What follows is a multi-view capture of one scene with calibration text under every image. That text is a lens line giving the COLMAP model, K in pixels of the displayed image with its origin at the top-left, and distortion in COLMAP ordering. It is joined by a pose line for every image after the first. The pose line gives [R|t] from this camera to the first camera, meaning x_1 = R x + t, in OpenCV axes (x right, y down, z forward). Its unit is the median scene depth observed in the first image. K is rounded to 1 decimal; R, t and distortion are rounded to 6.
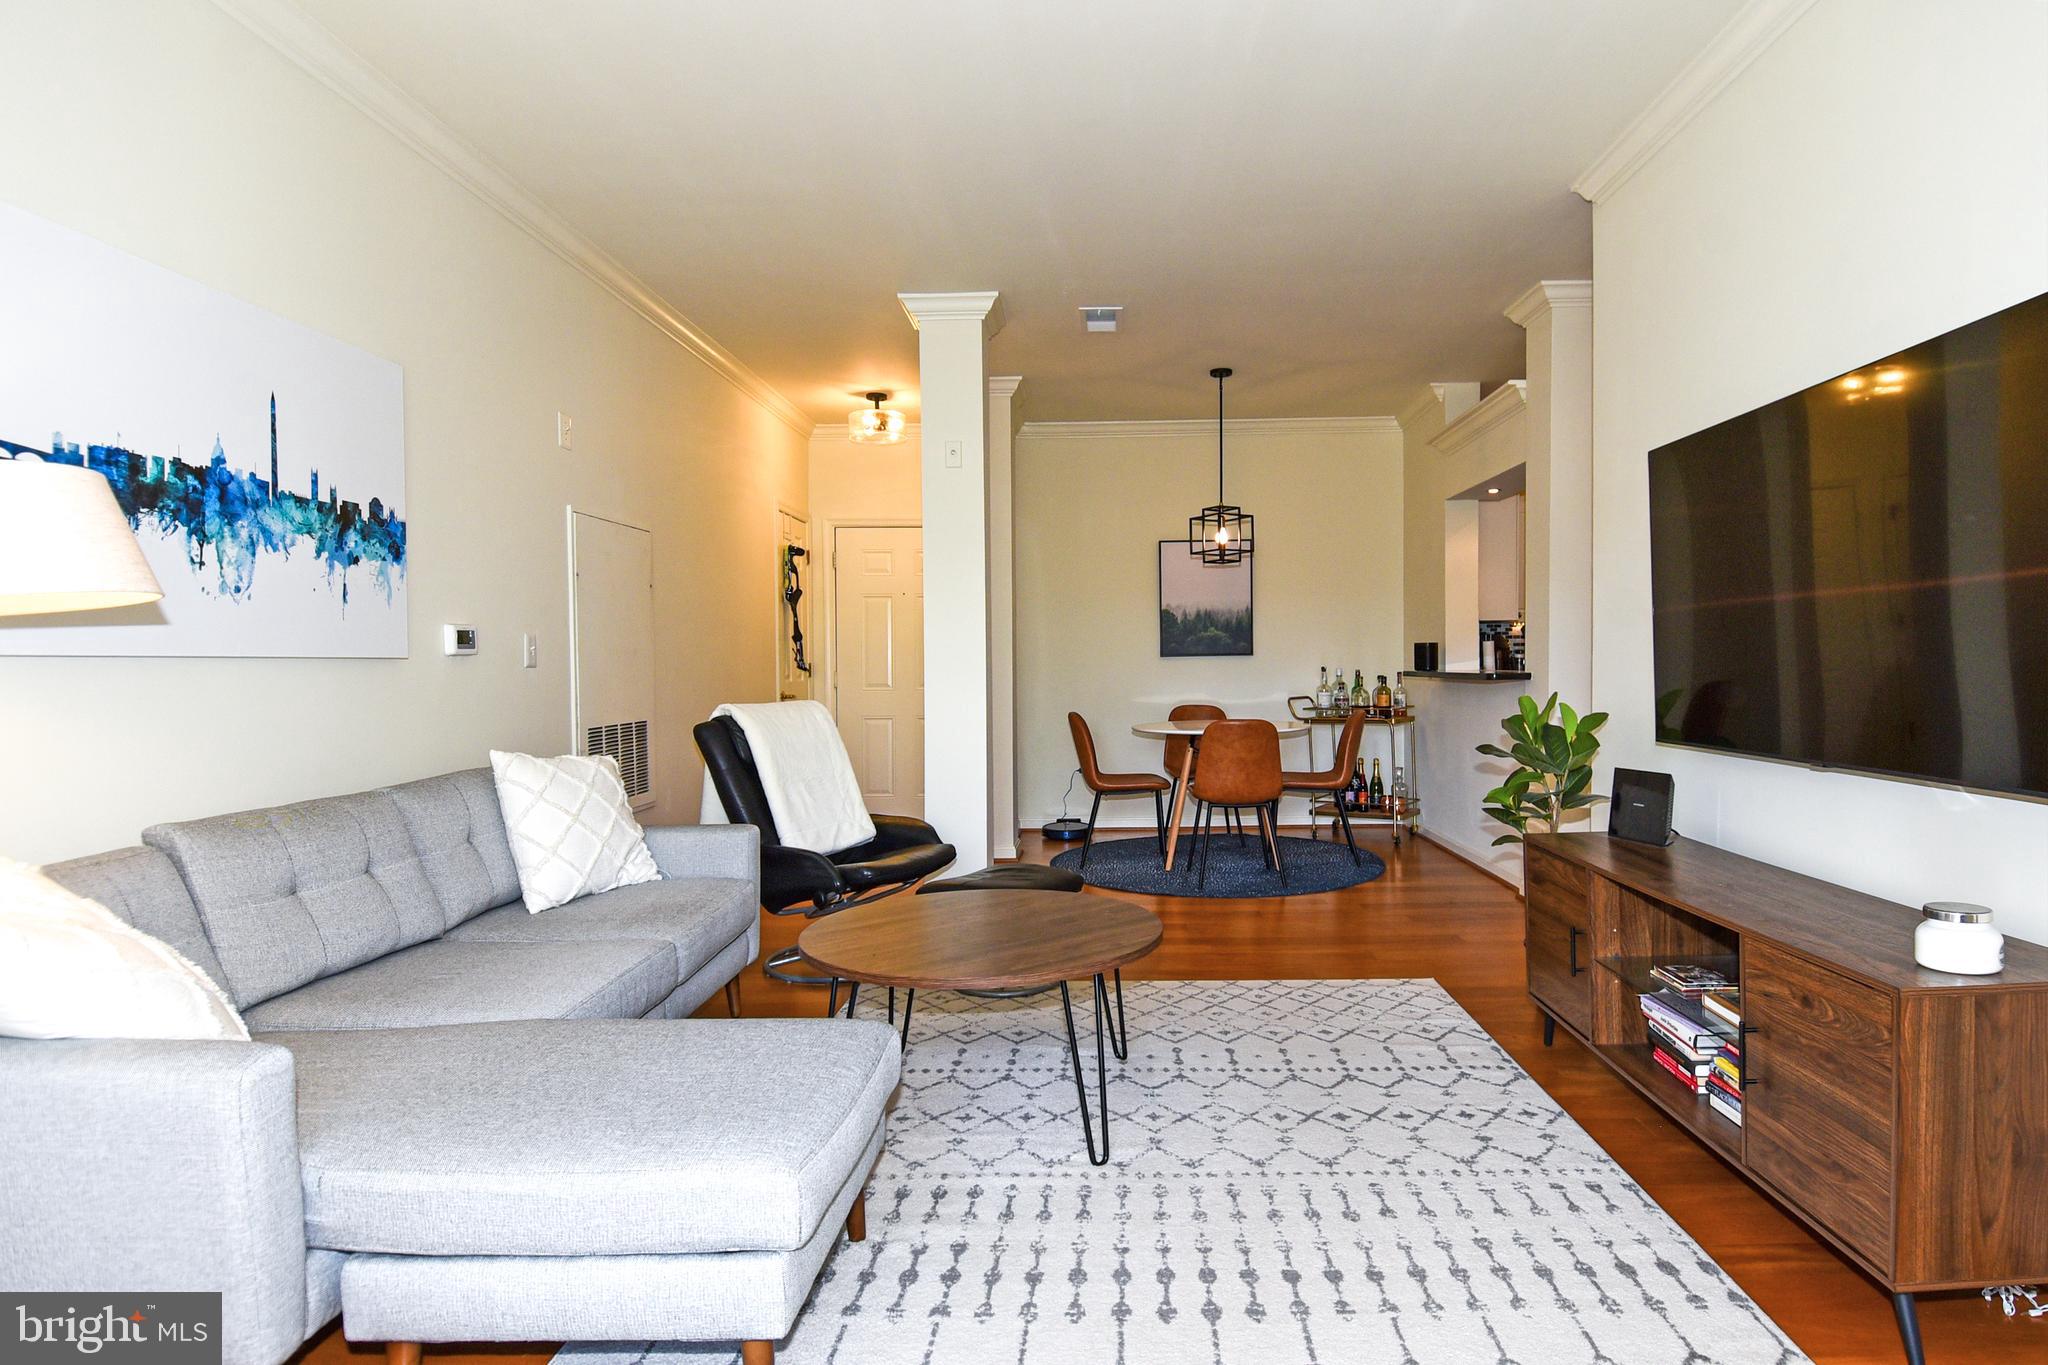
lens RADIAL K [[1187.1, 0, 1148.3], [0, 1187.1, 669.5], [0, 0, 1]] dist [0.040507, -0.045425]
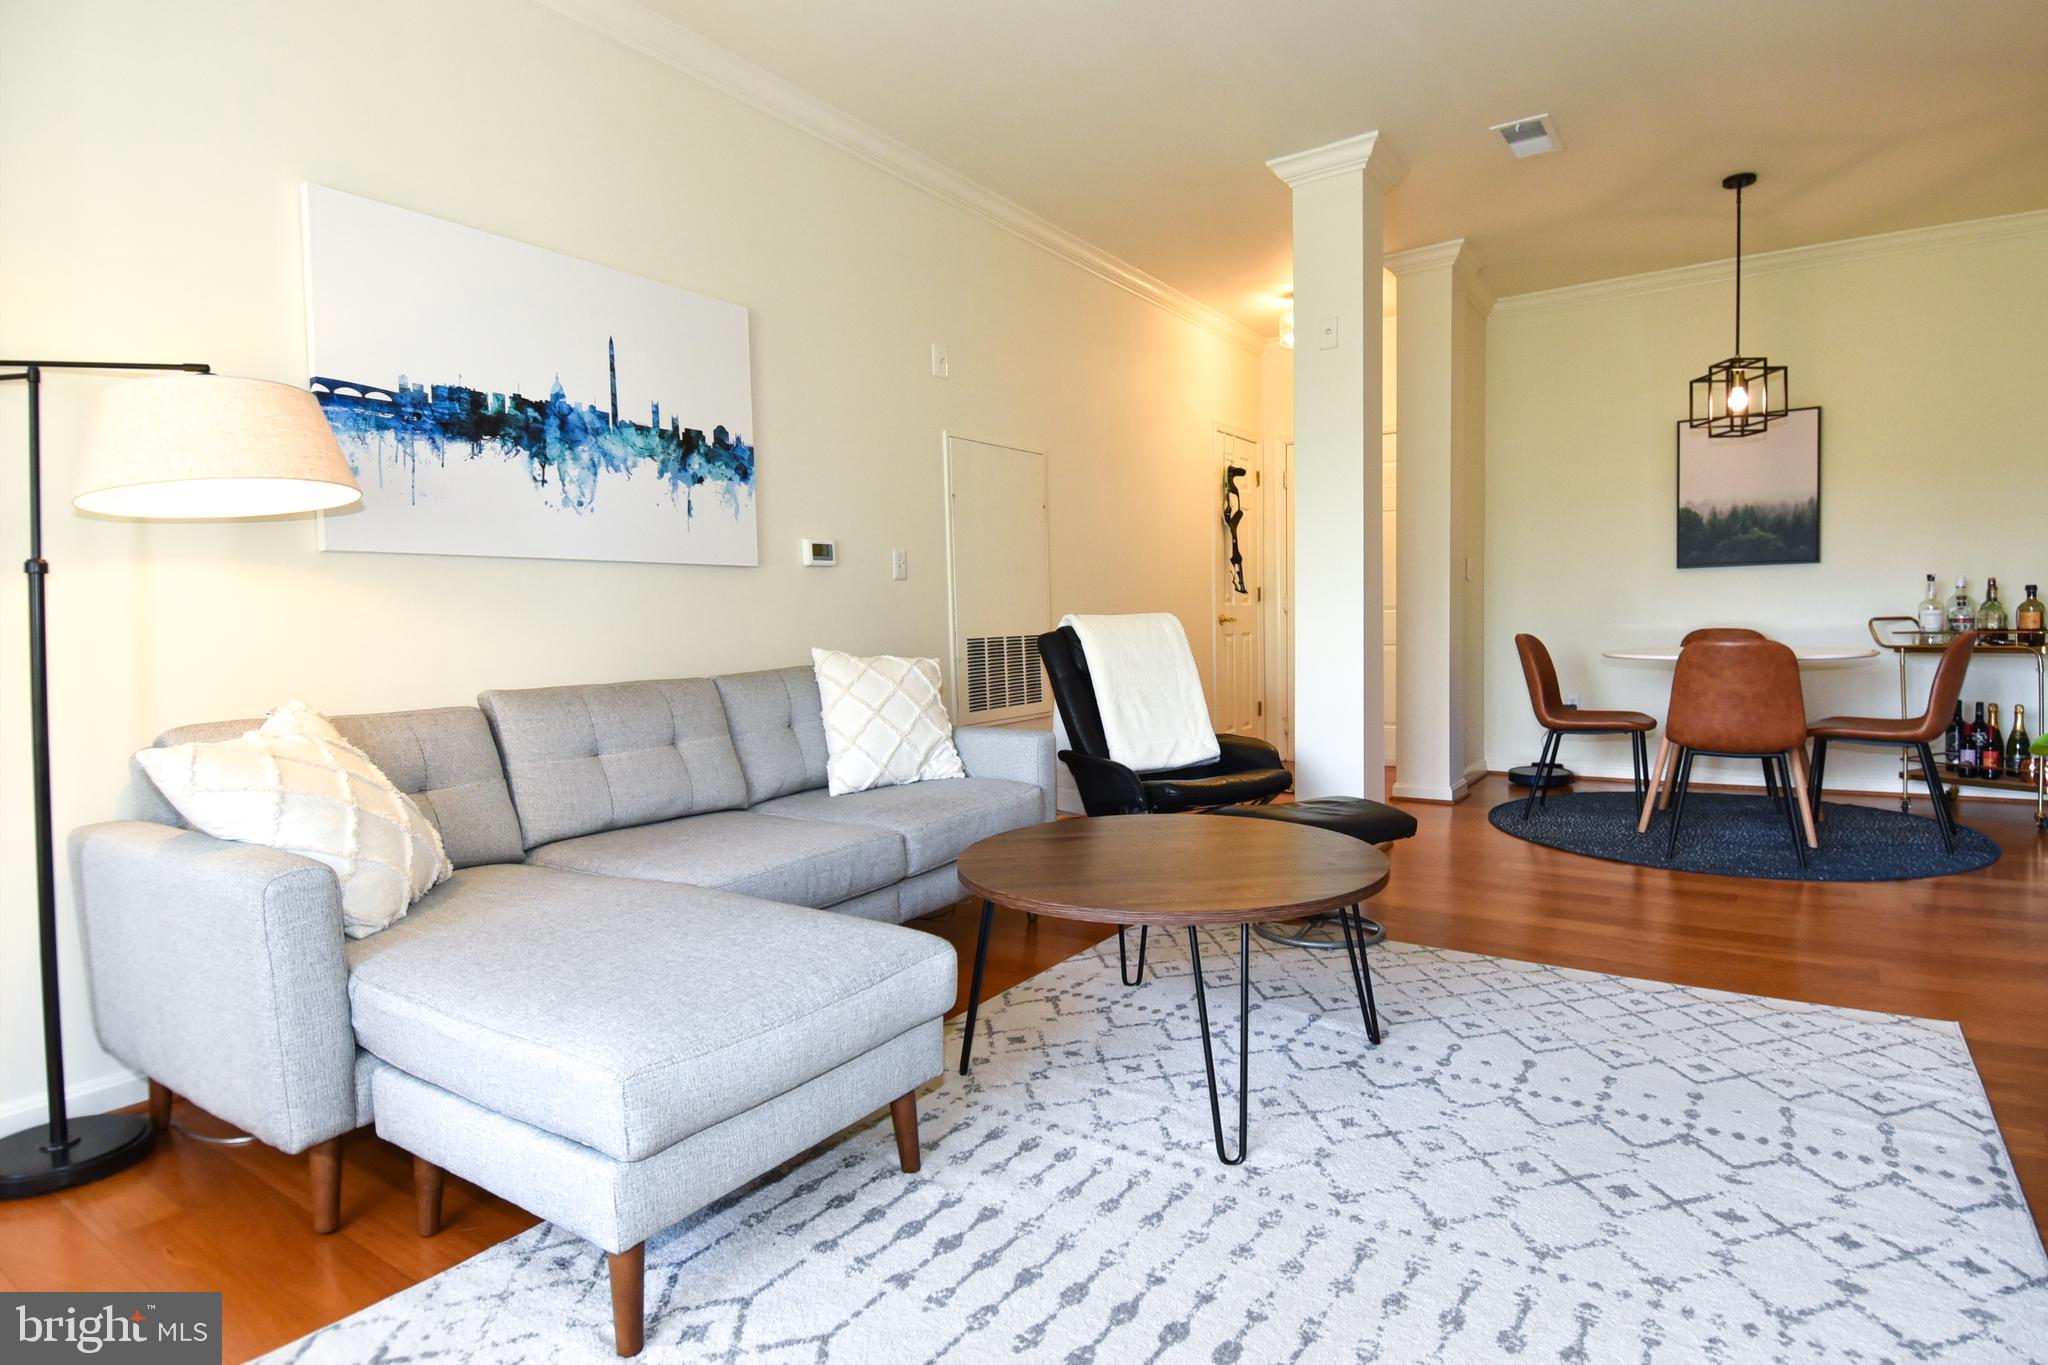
lens RADIAL K [[1142.9, 0, 1013.5], [0, 1142.9, 671.5], [0, 0, 1]] dist [0.064017, -0.072820]
pose [[0.815939, 0.020165, -0.577786, 0.240730], [0.008150, 0.998891, 0.046371, 0.046251], [0.578080, -0.042545, 0.814870, 0.268306]]
